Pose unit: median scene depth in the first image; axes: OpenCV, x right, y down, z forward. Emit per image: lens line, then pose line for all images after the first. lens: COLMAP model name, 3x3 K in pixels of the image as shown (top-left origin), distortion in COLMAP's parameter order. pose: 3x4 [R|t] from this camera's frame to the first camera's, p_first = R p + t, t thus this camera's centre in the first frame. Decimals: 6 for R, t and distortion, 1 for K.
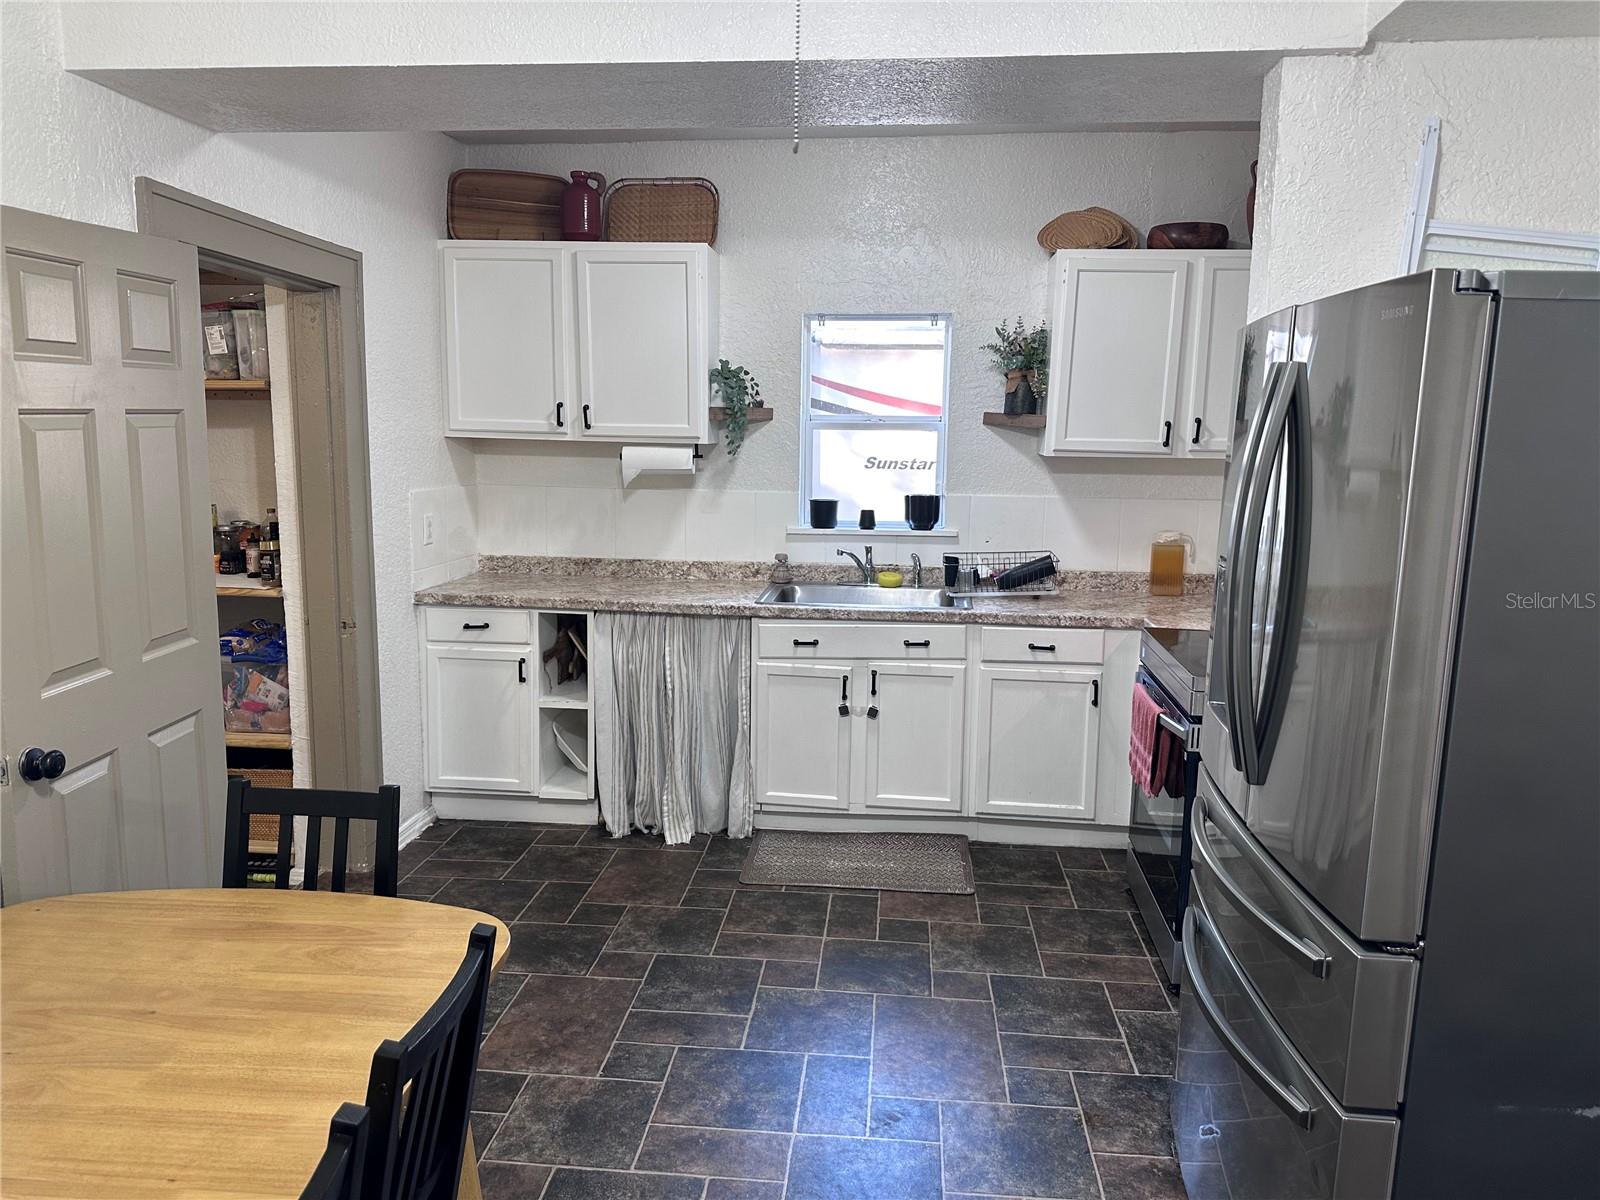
lens RADIAL K [[1087.3, 0, 797.0], [0, 1087.3, 589.0], [0, 0, 1]] dist [0.143838, -0.252410]
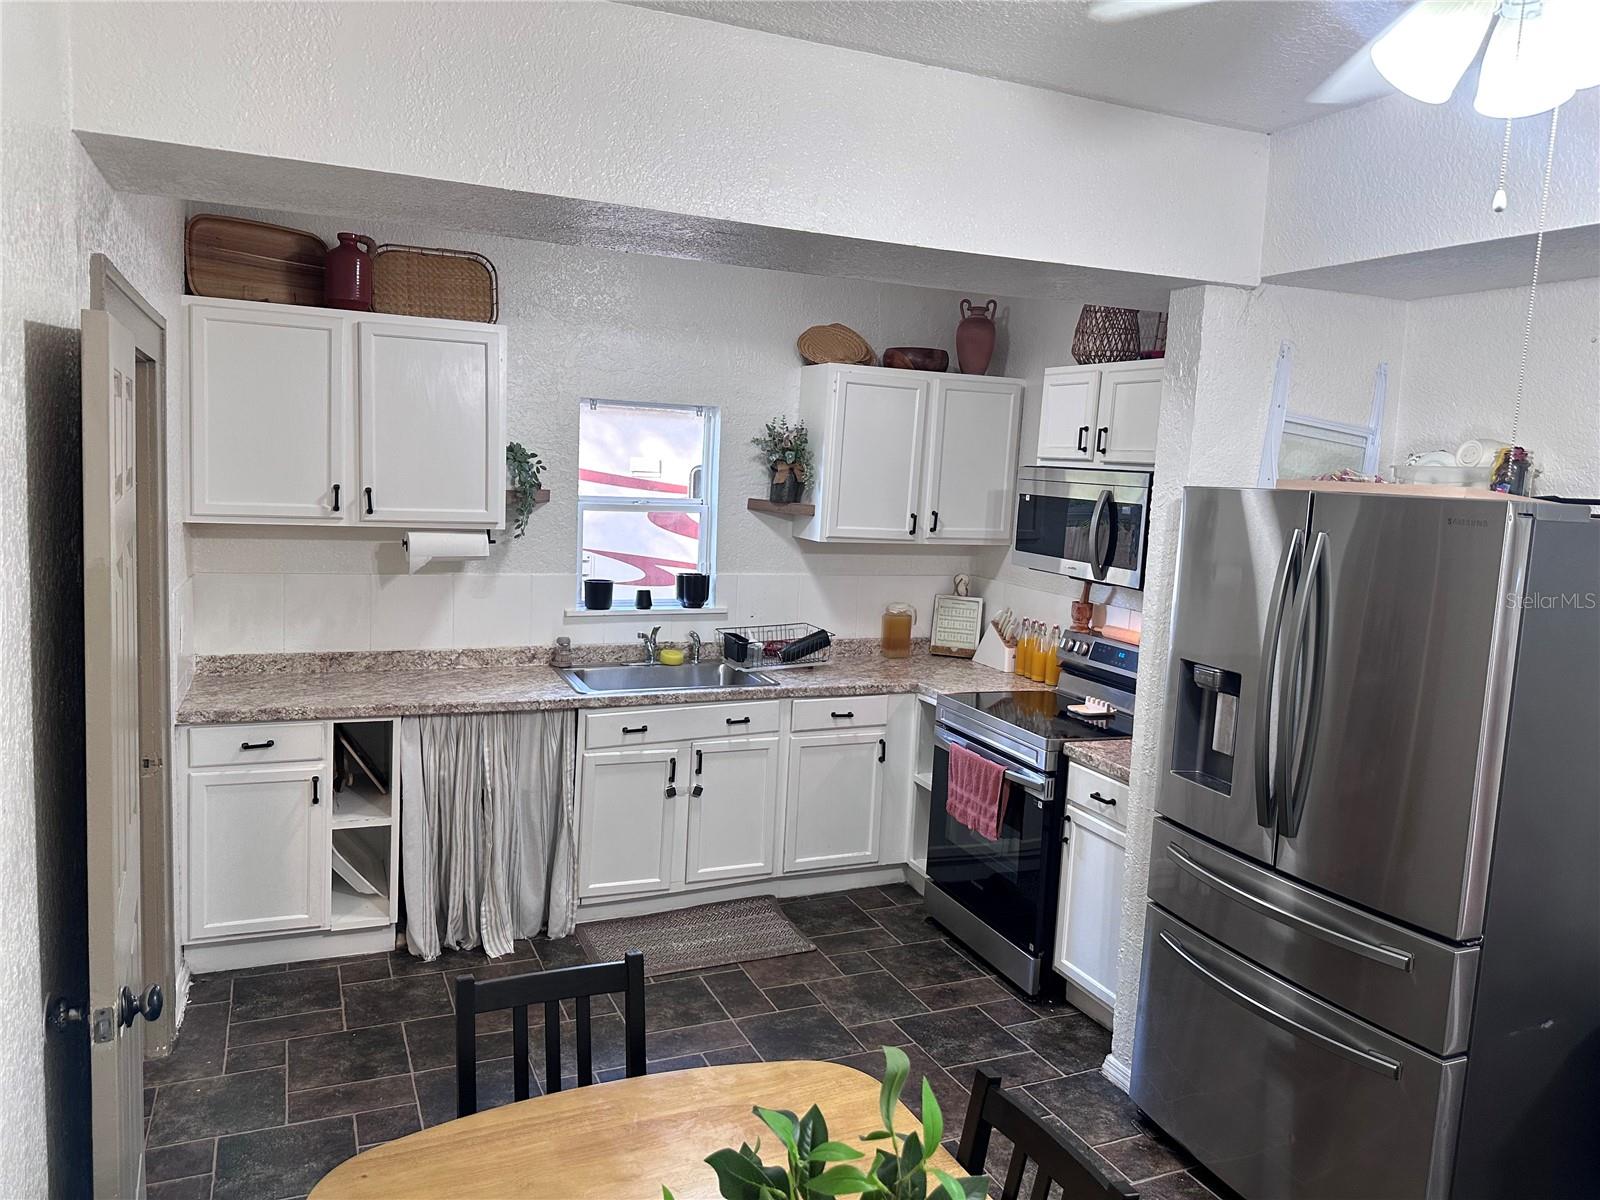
lens RADIAL K [[1087.3, 0, 797.0], [0, 1087.3, 589.0], [0, 0, 1]] dist [0.143838, -0.252410]
pose [[0.881008, -0.028593, 0.472236, -0.320999], [0.041225, 0.999015, -0.016421, -0.055731], [-0.471302, 0.033935, 0.881319, 0.030102]]
